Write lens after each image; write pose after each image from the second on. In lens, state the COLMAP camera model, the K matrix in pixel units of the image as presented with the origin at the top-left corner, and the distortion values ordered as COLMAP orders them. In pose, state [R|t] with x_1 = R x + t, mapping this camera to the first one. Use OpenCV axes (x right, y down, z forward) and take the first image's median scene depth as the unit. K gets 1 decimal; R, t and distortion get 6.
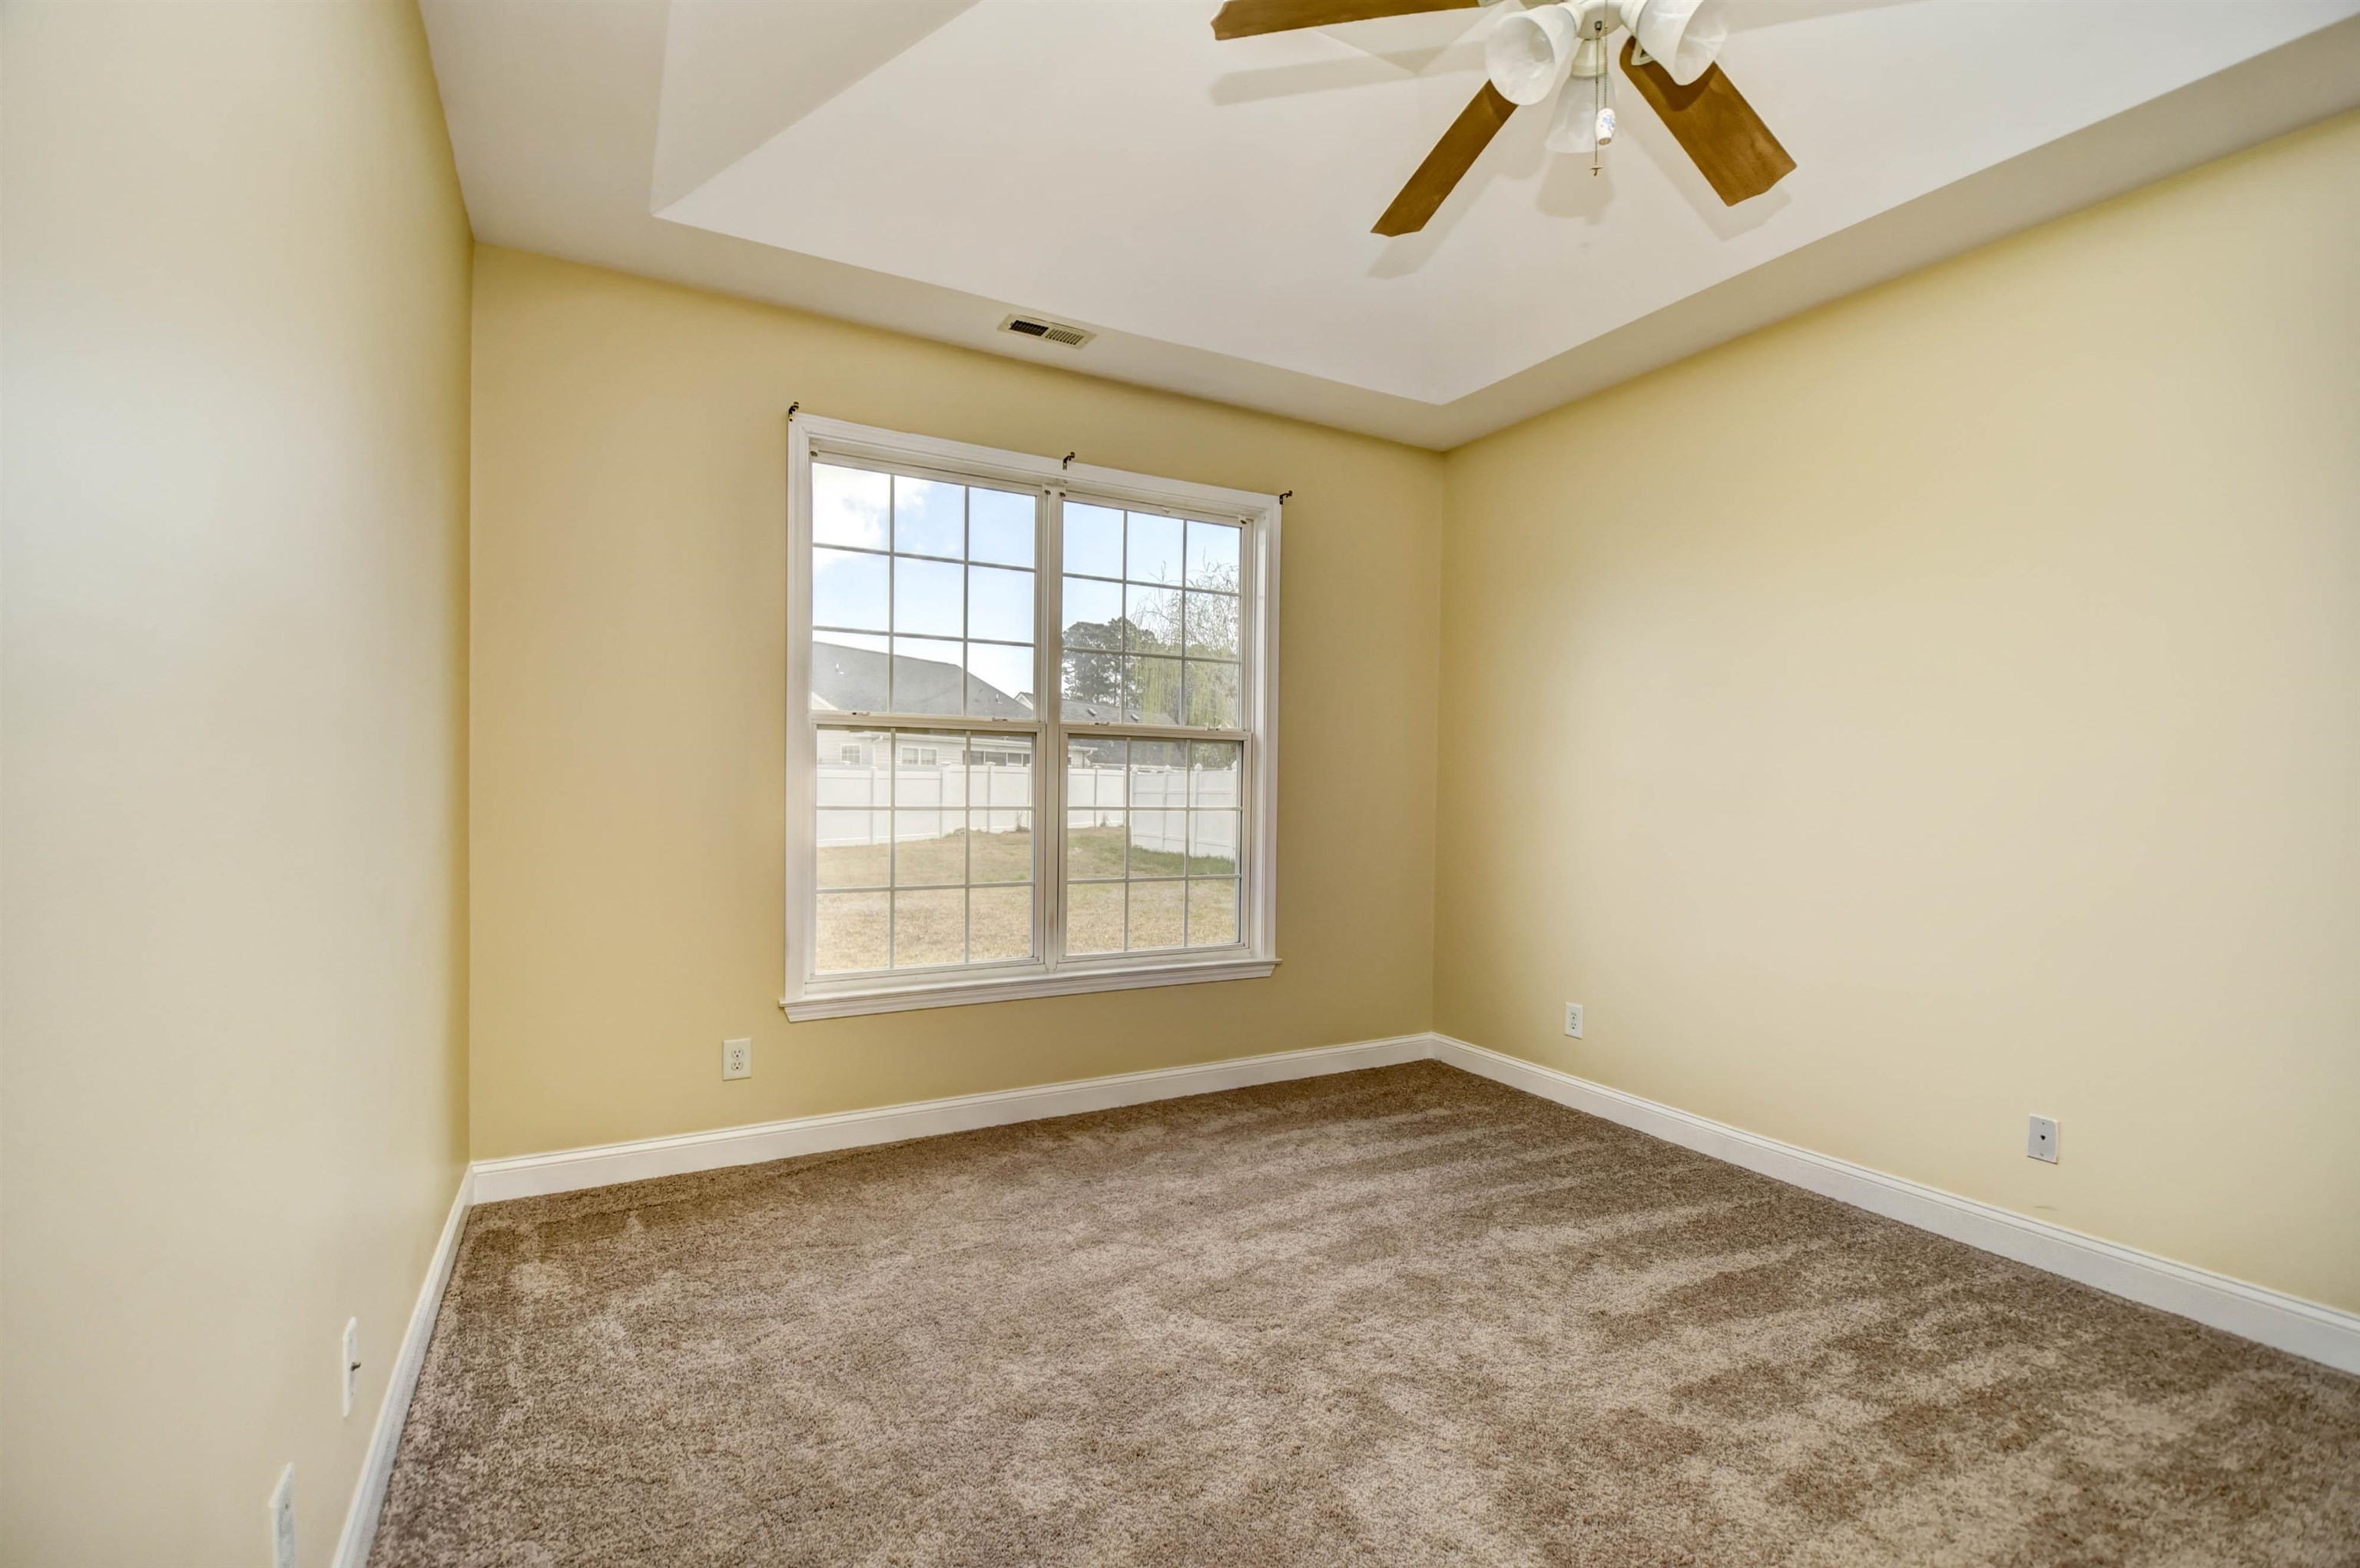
lens RADIAL K [[1033.8, 0, 1189.4], [0, 1033.8, 785.4], [0, 0, 1]] dist [0.014686, -0.023374]
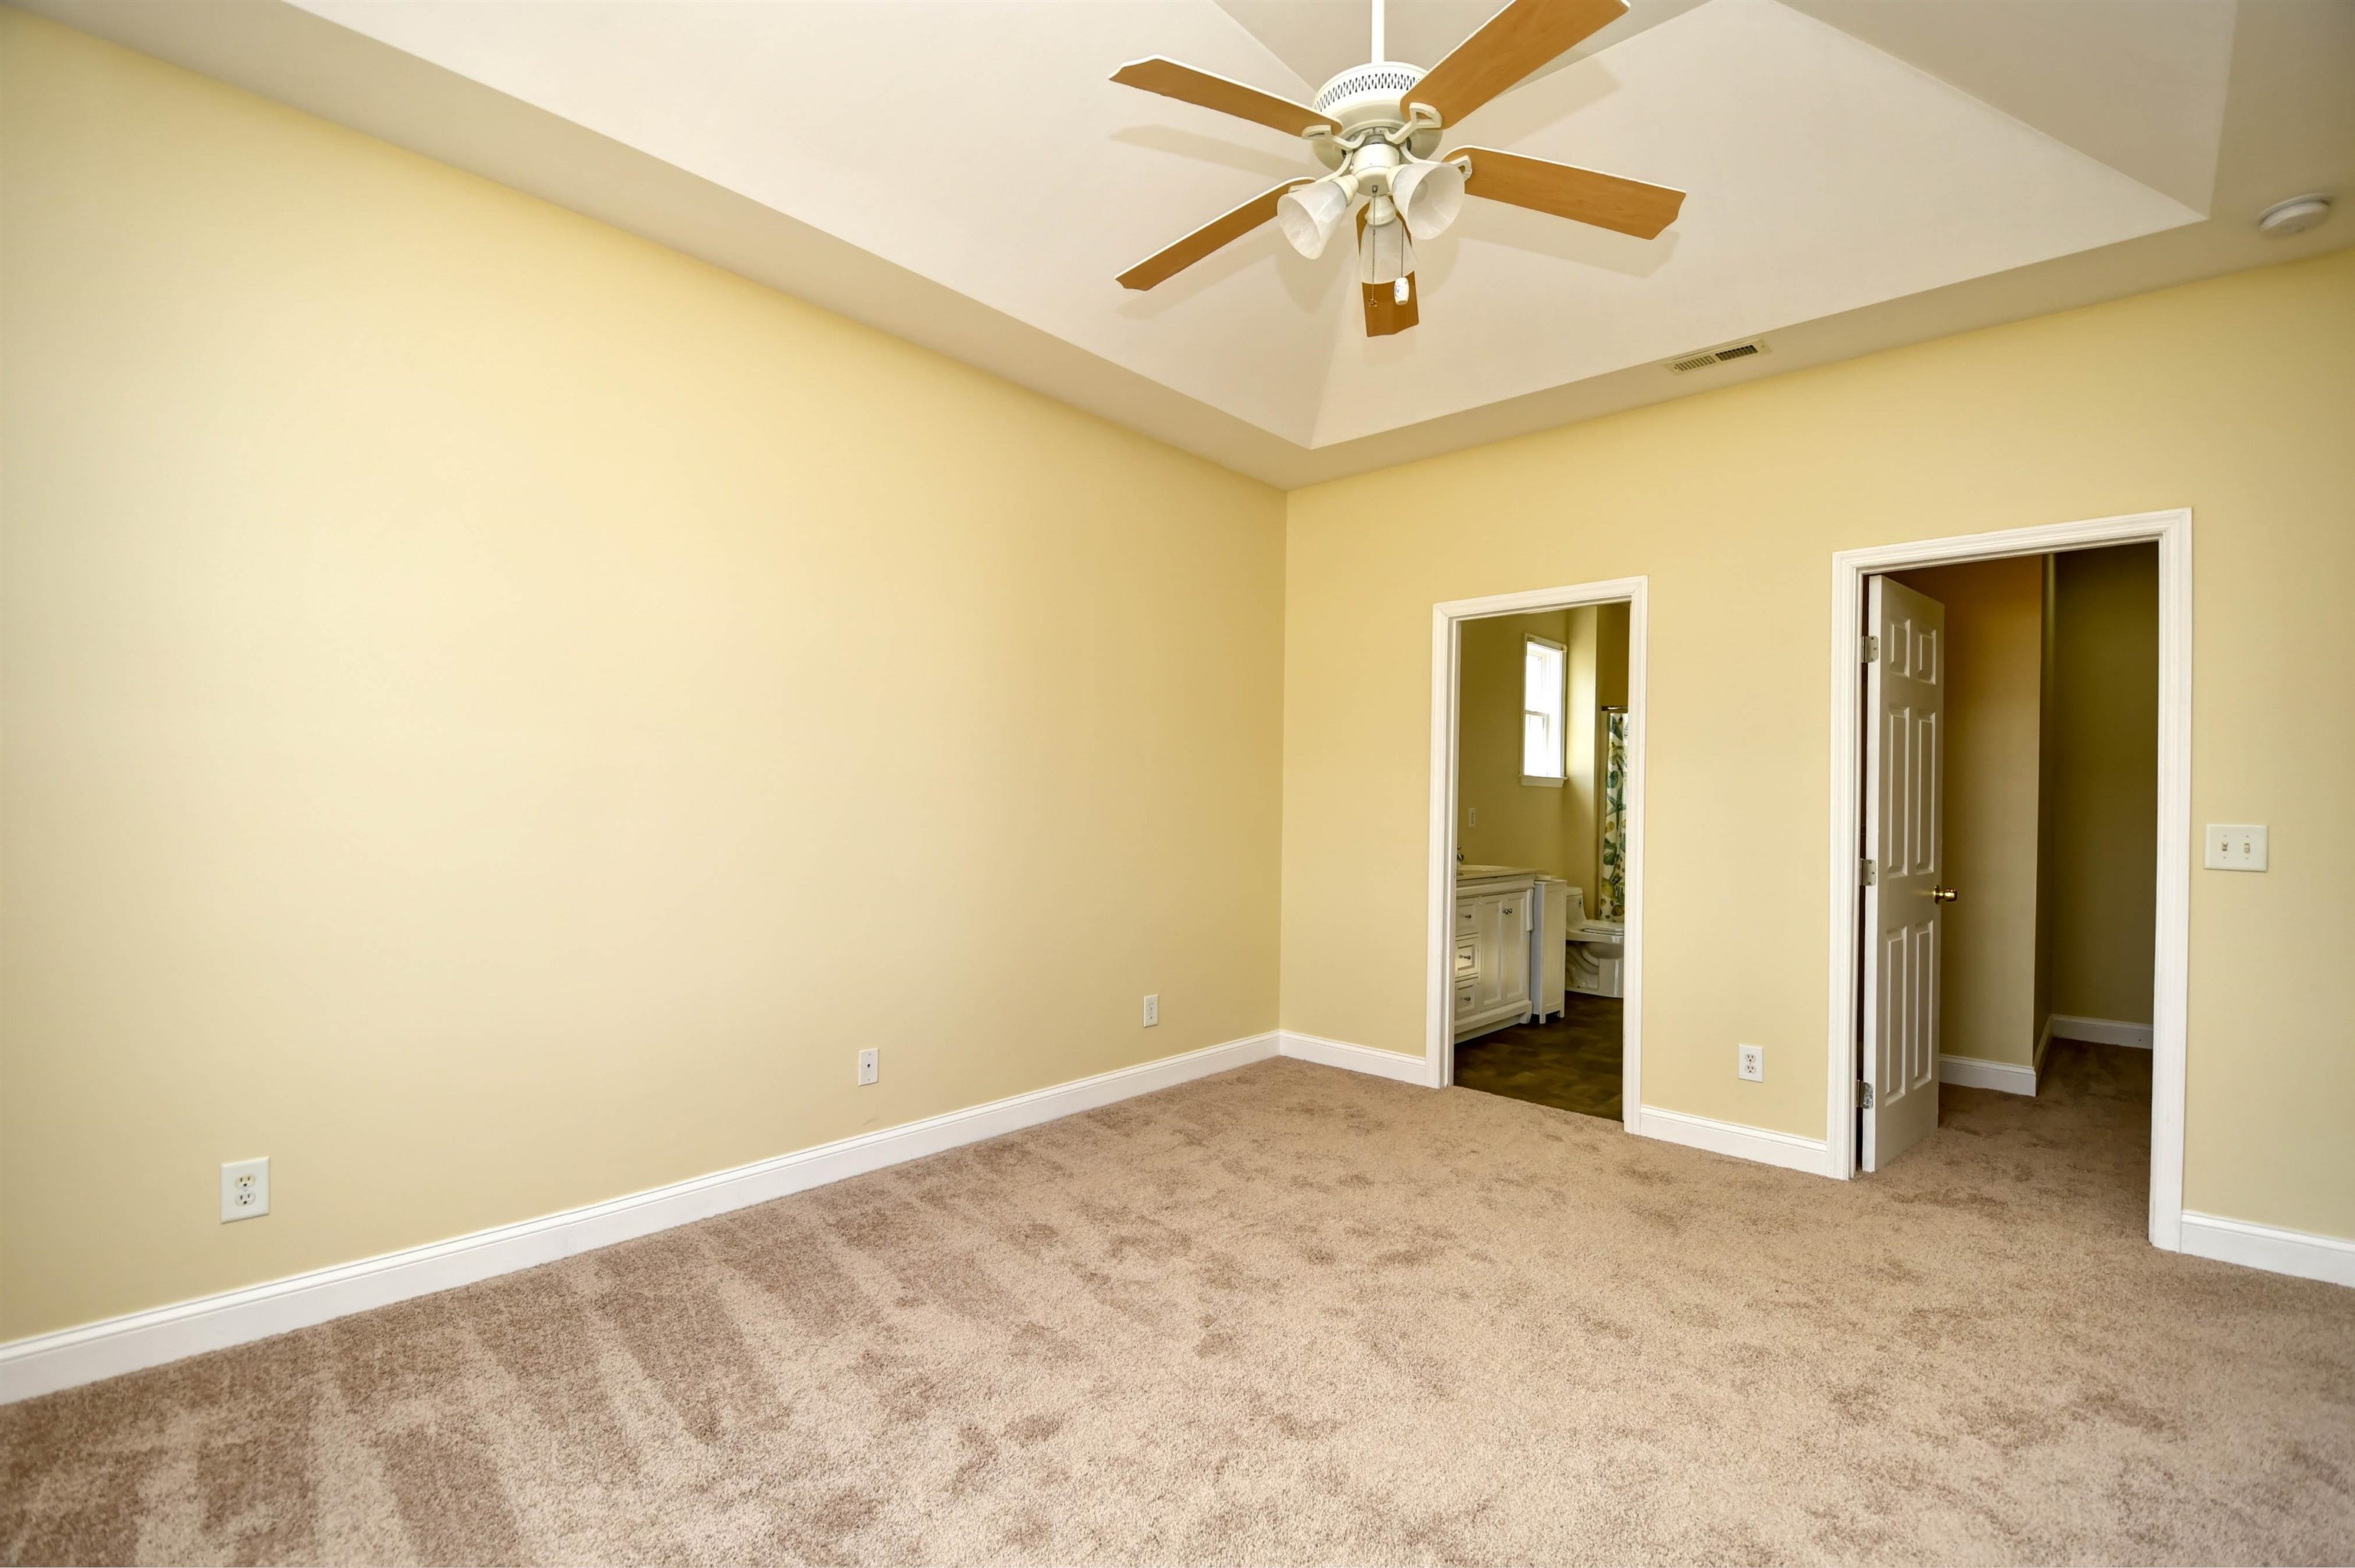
lens RADIAL K [[1031.4, 0, 1186.9], [0, 1031.4, 785.4], [0, 0, 1]] dist [0.014686, -0.023374]
pose [[-0.323525, -0.003489, 0.946213, -0.204106], [-0.014408, 0.999895, -0.001239, 0.001261], [-0.946110, -0.014034, -0.323541, 0.454154]]
